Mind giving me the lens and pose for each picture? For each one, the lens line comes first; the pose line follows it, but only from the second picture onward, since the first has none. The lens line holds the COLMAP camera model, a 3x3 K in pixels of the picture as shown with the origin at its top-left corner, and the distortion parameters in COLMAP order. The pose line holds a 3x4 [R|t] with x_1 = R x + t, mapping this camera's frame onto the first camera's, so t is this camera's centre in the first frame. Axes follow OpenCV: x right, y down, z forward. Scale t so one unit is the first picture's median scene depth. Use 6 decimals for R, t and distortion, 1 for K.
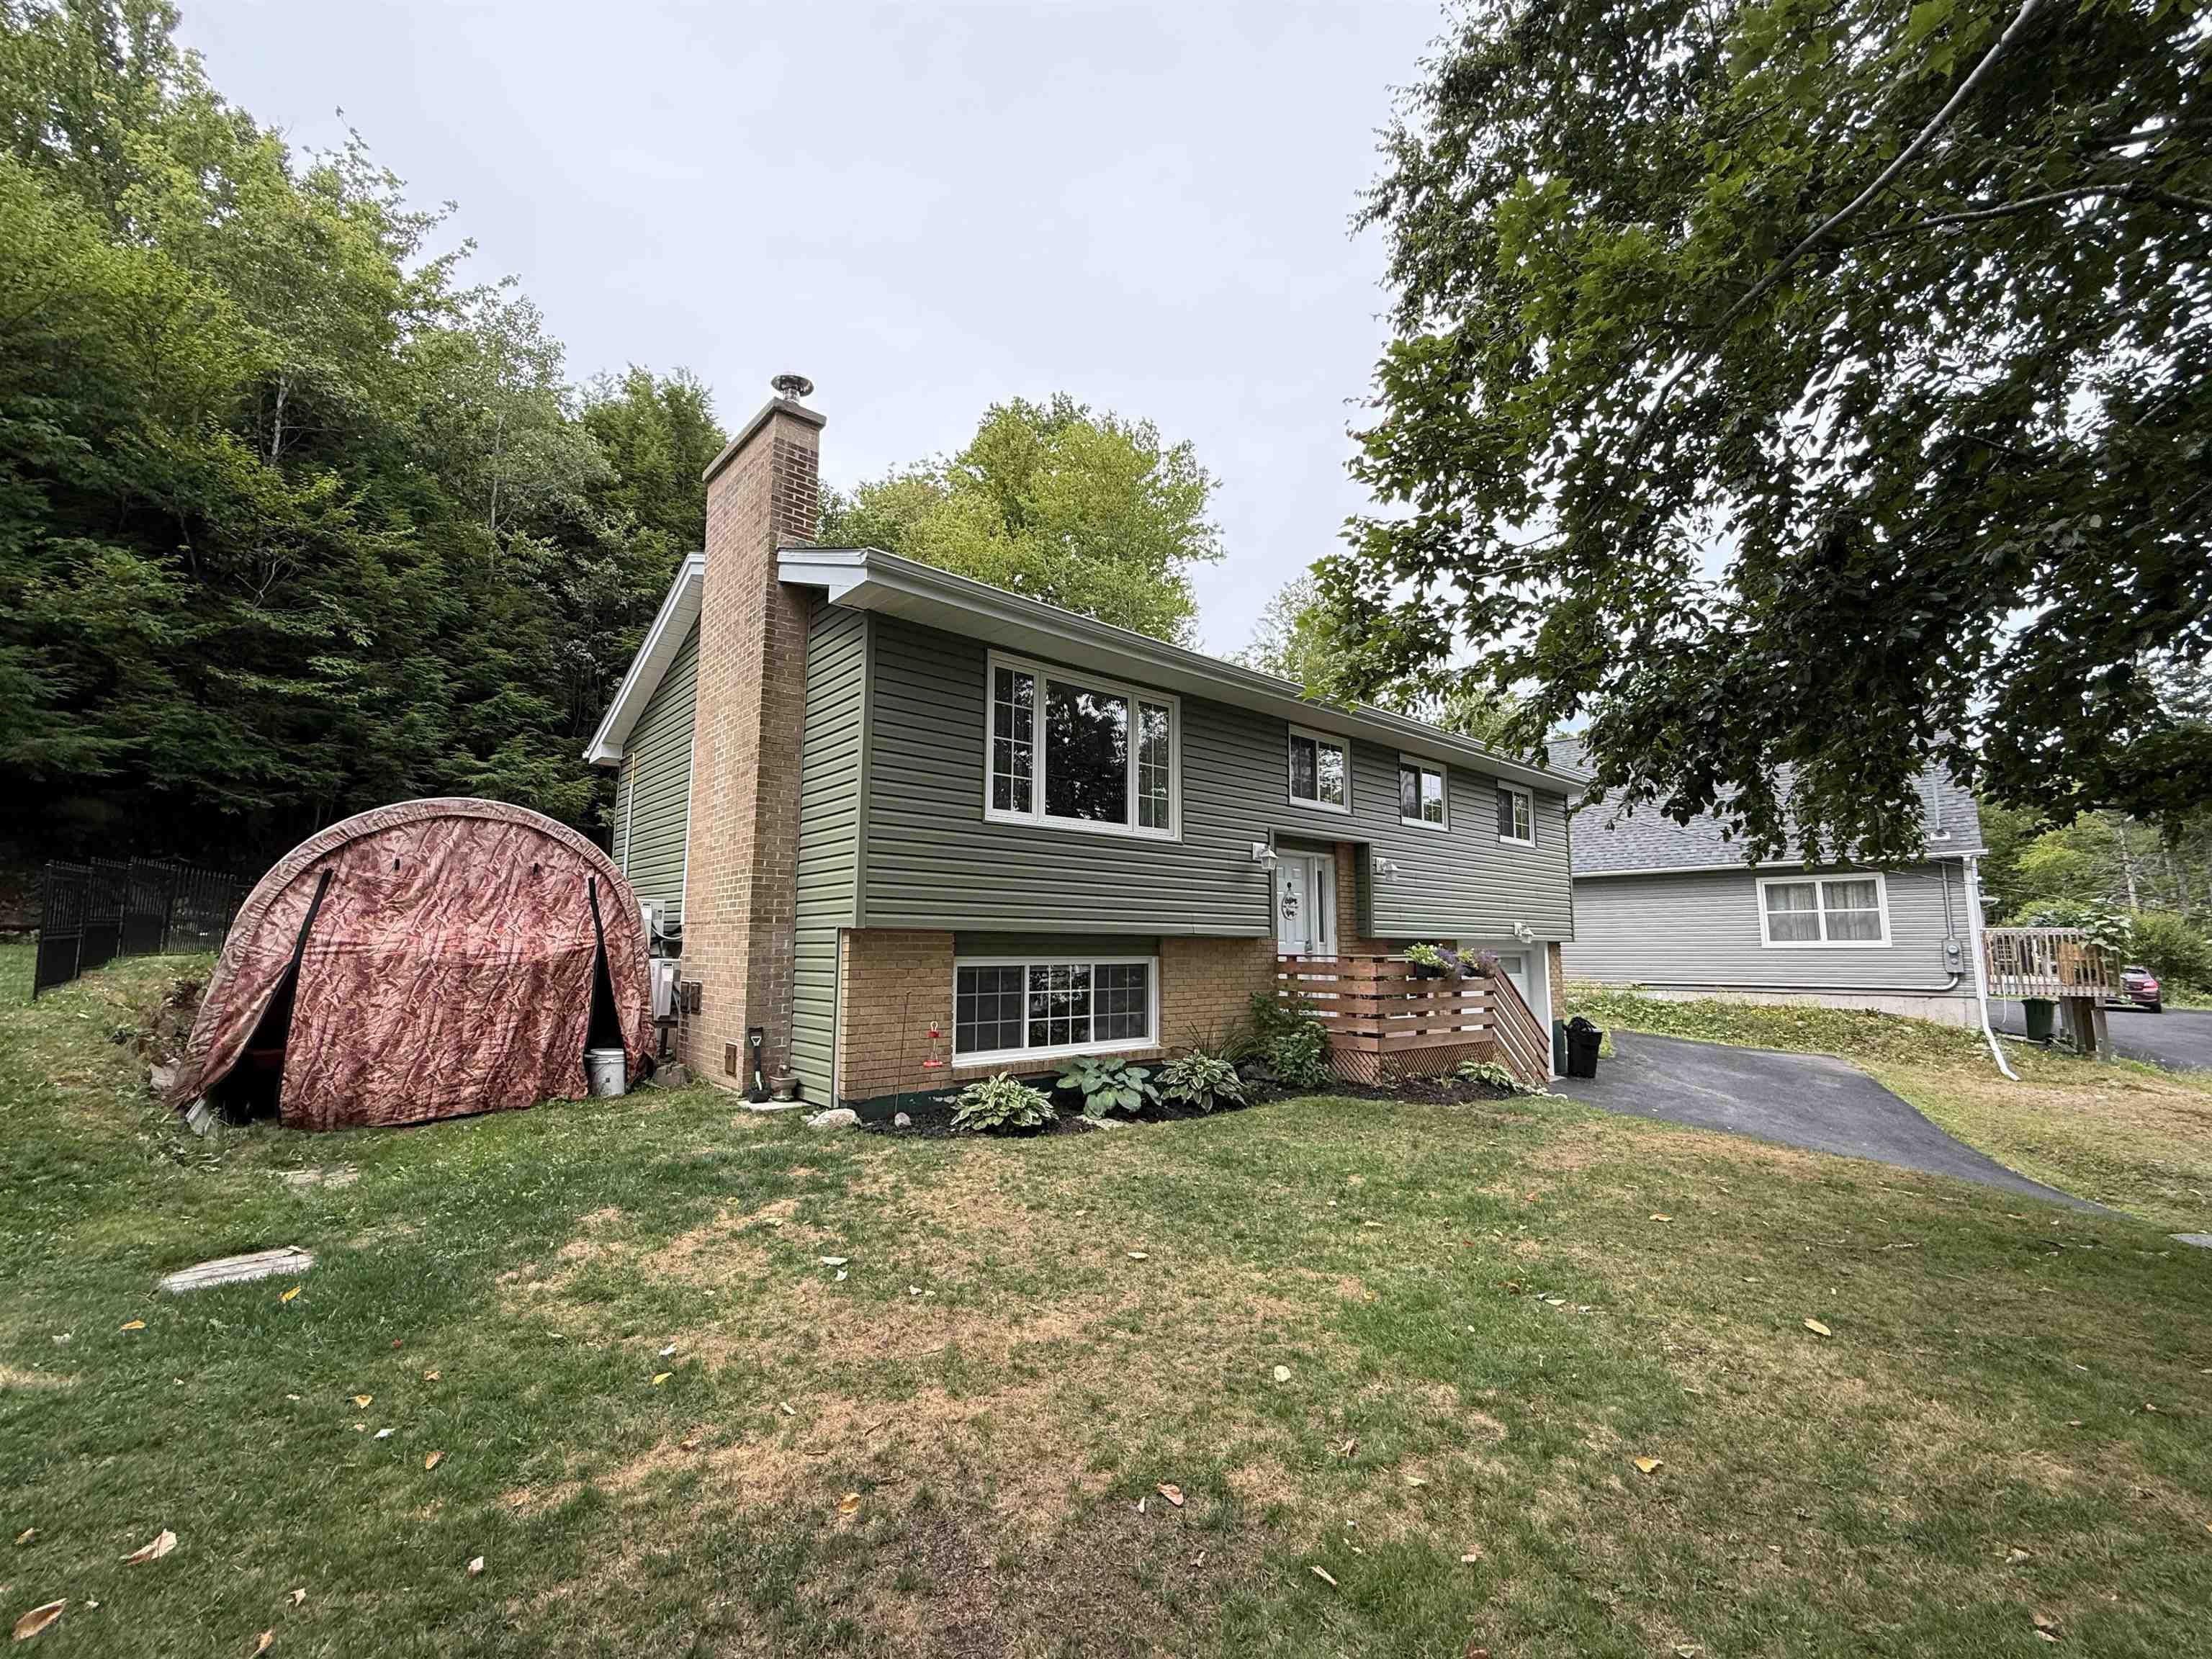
lens RADIAL K [[879.8, 0, 1109.7], [0, 879.8, 833.9], [0, 0, 1]] dist [0.000178, 0.000444]
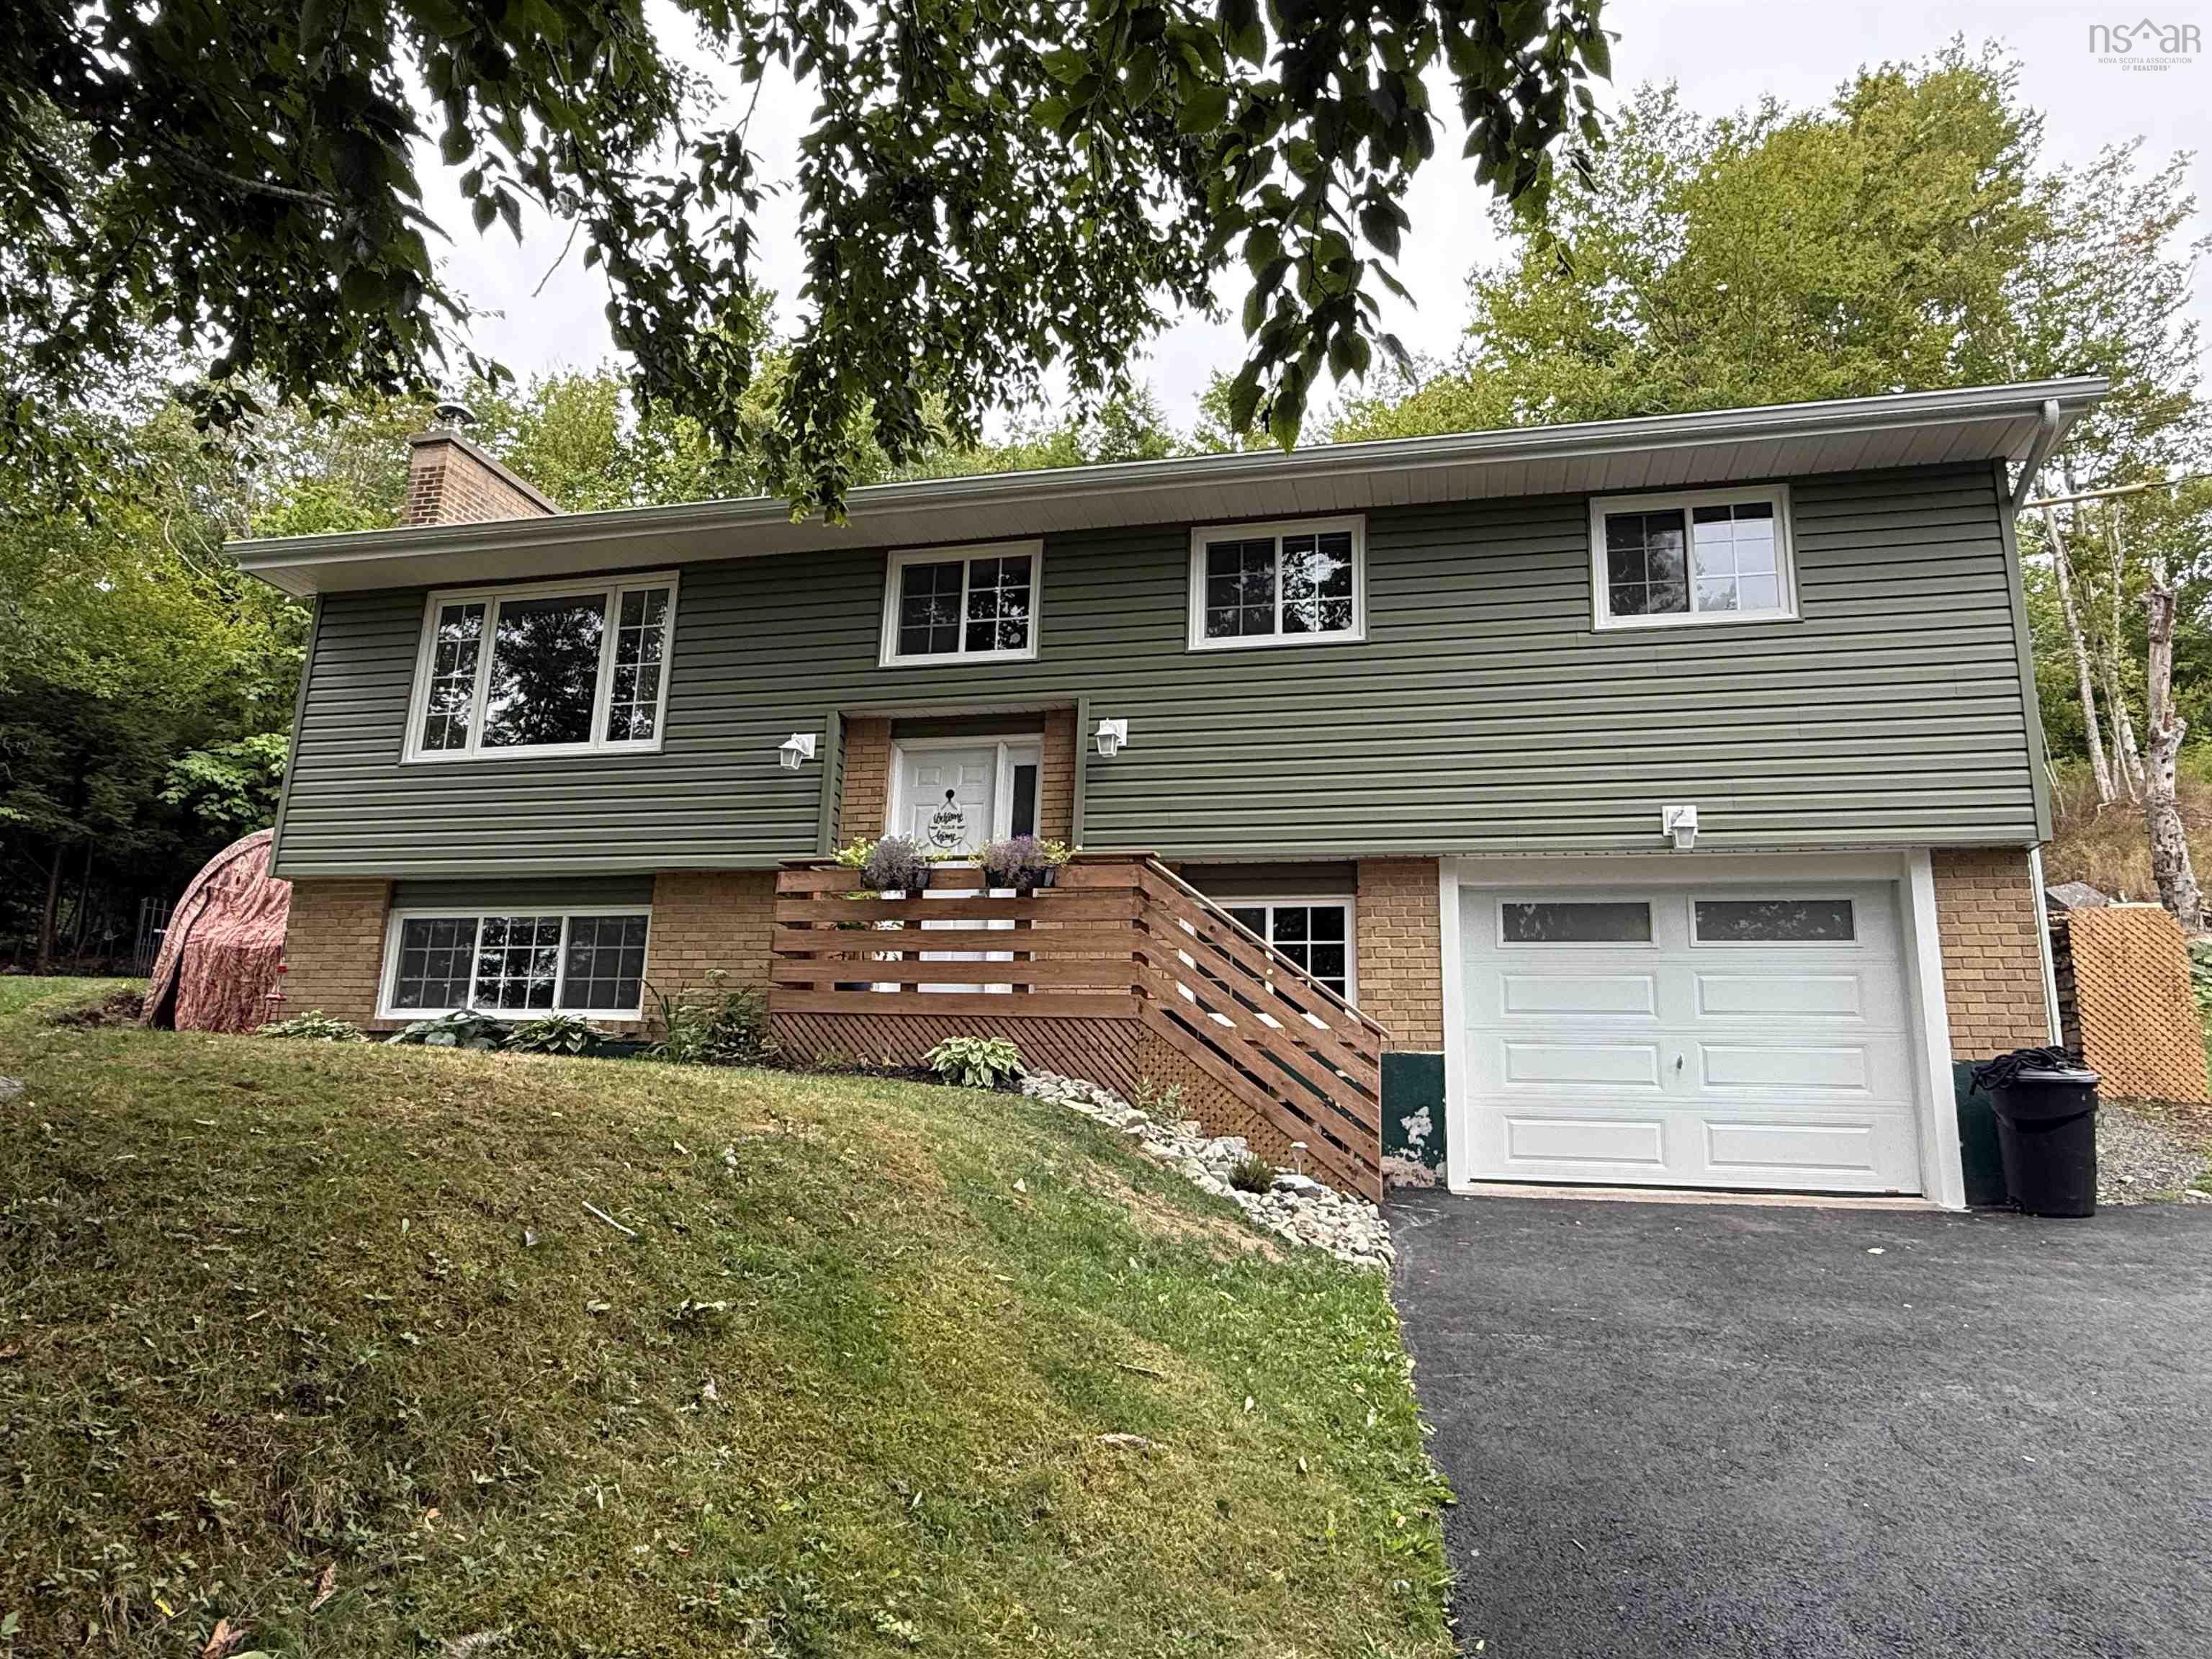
lens RADIAL K [[1387.5, 0, 1121.0], [0, 1387.5, 836.6], [0, 0, 1]] dist [-0.000297, 0.001214]
pose [[0.582069, -0.171122, -0.794929, 1.264418], [0.075299, 0.984748, -0.156848, 0.302442], [0.809645, 0.031439, 0.586077, 0.626003]]
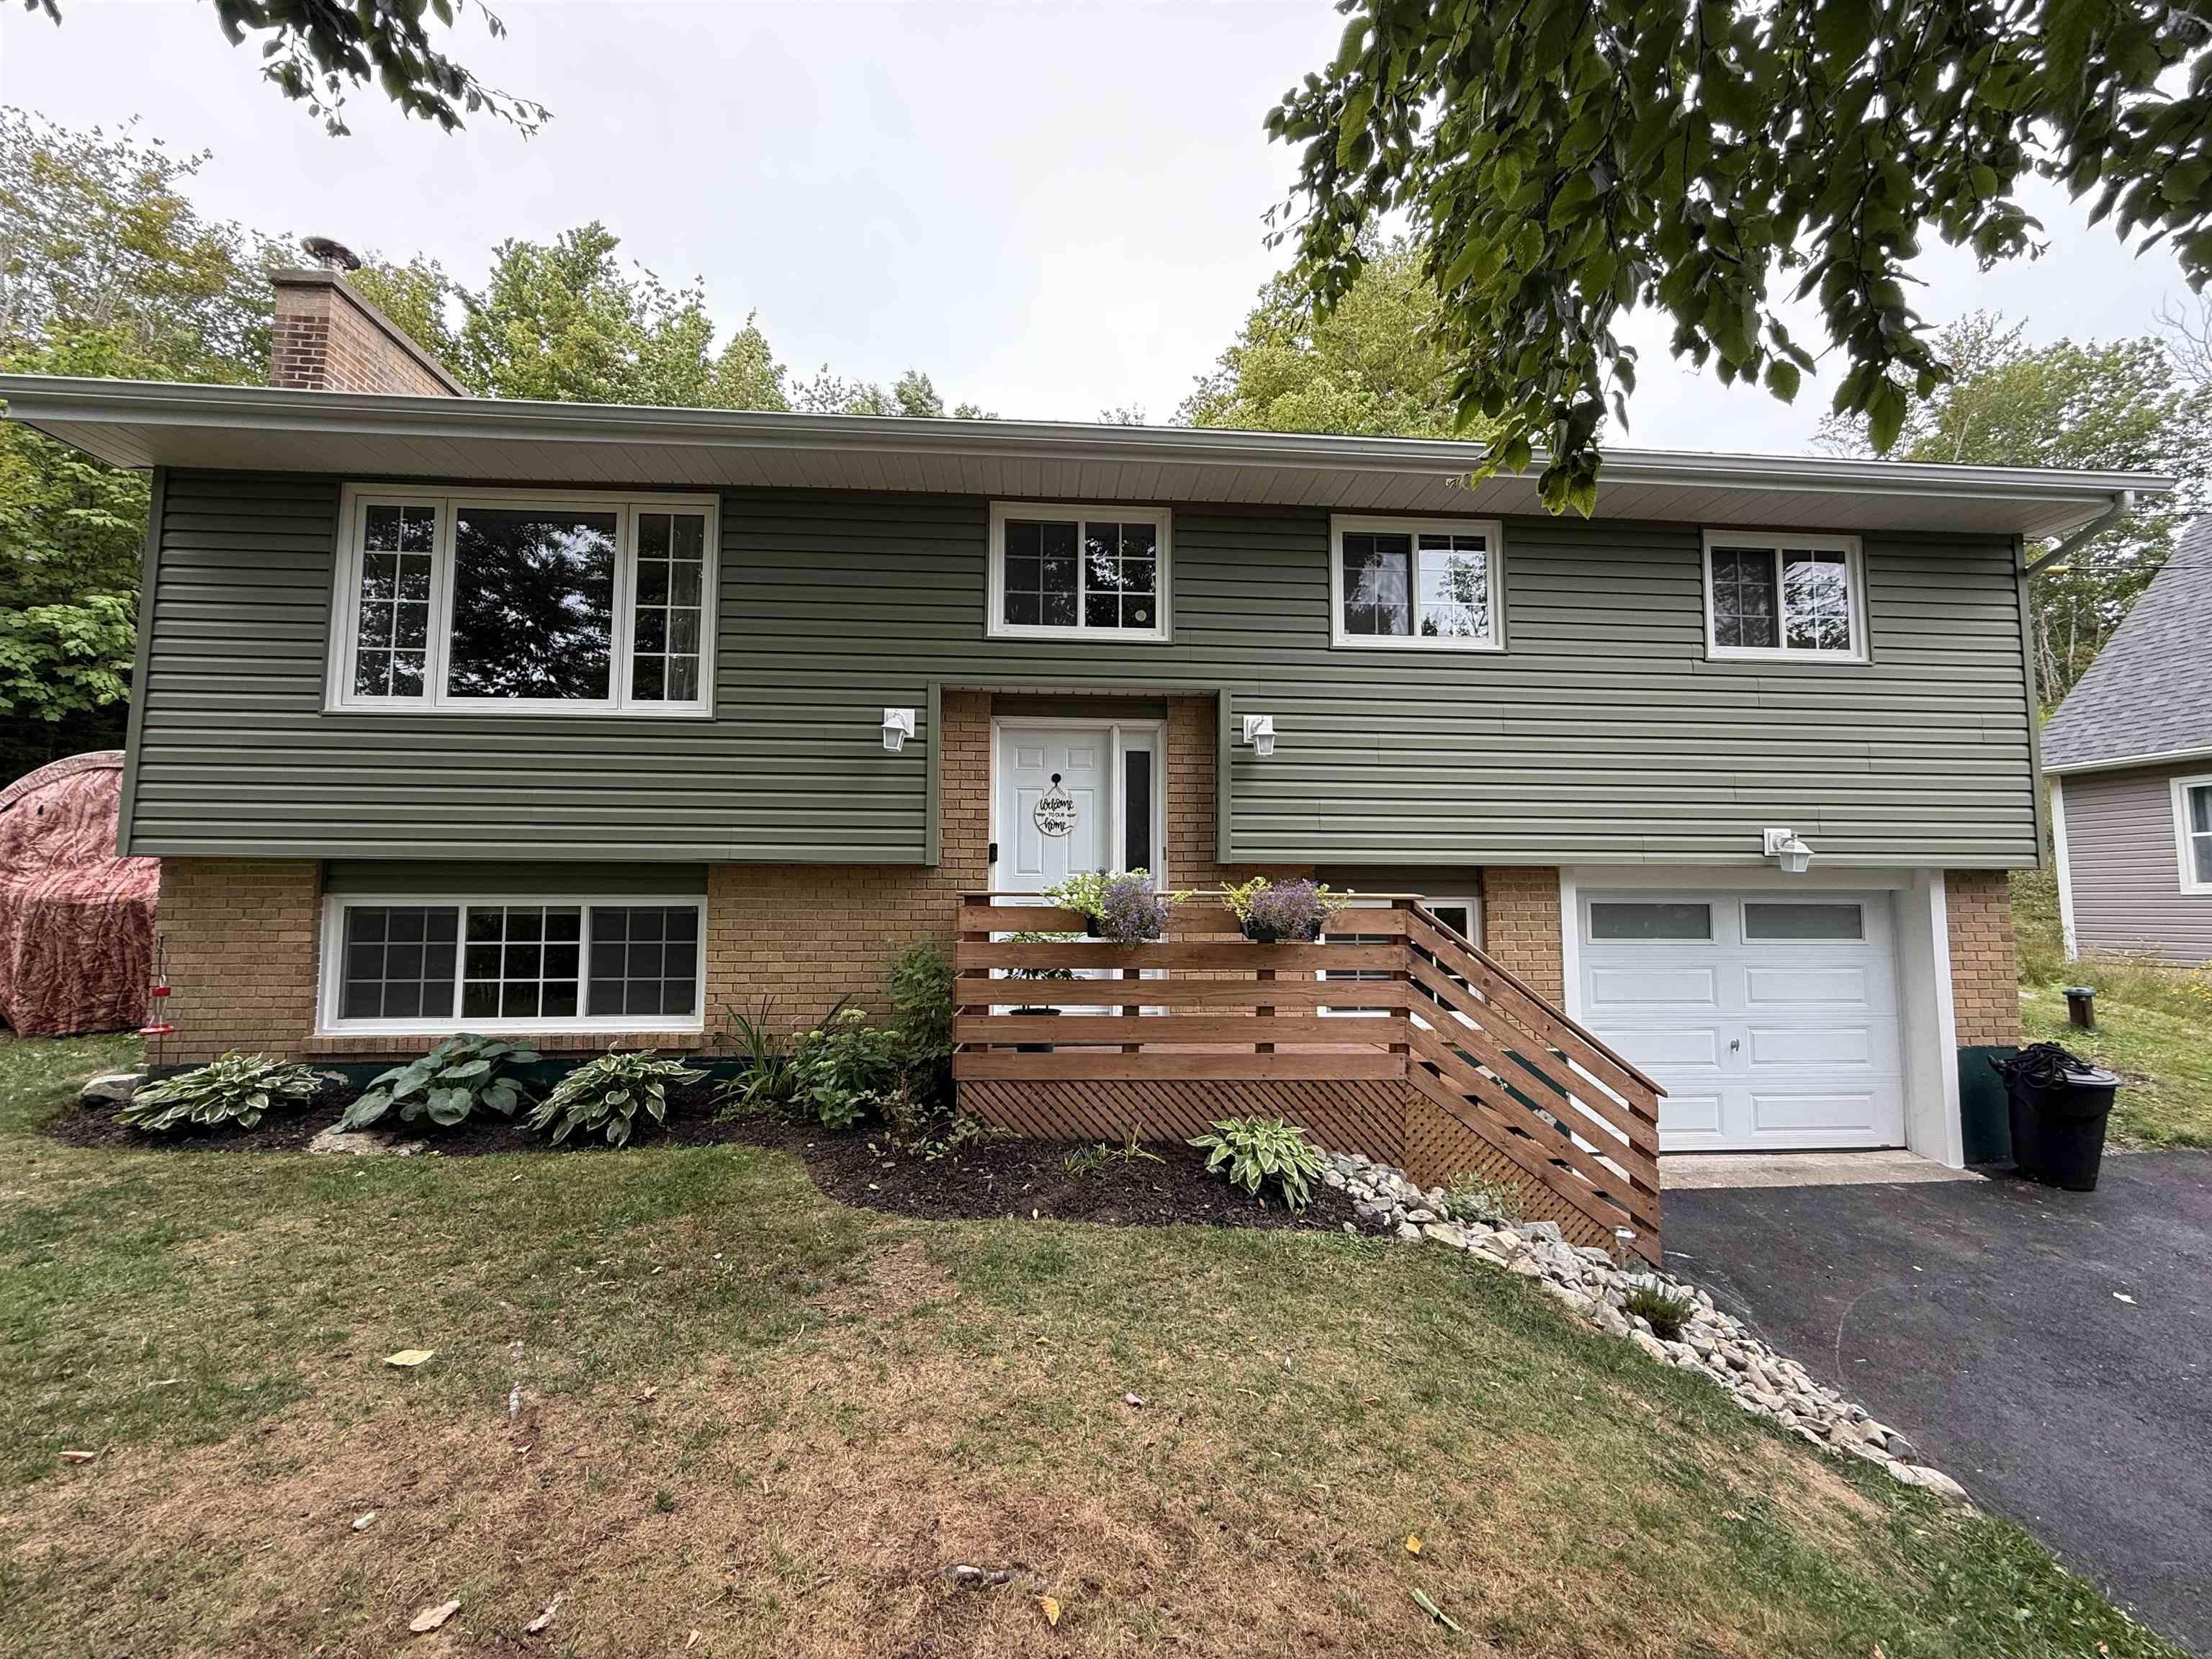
lens RADIAL K [[879.8, 0, 1109.7], [0, 879.8, 833.9], [0, 0, 1]] dist [0.000178, 0.000444]
pose [[0.806195, -0.050635, -0.589480, 0.694088], [0.076735, 0.996864, 0.019317, 0.104329], [0.586653, -0.060807, 0.807552, 0.651777]]
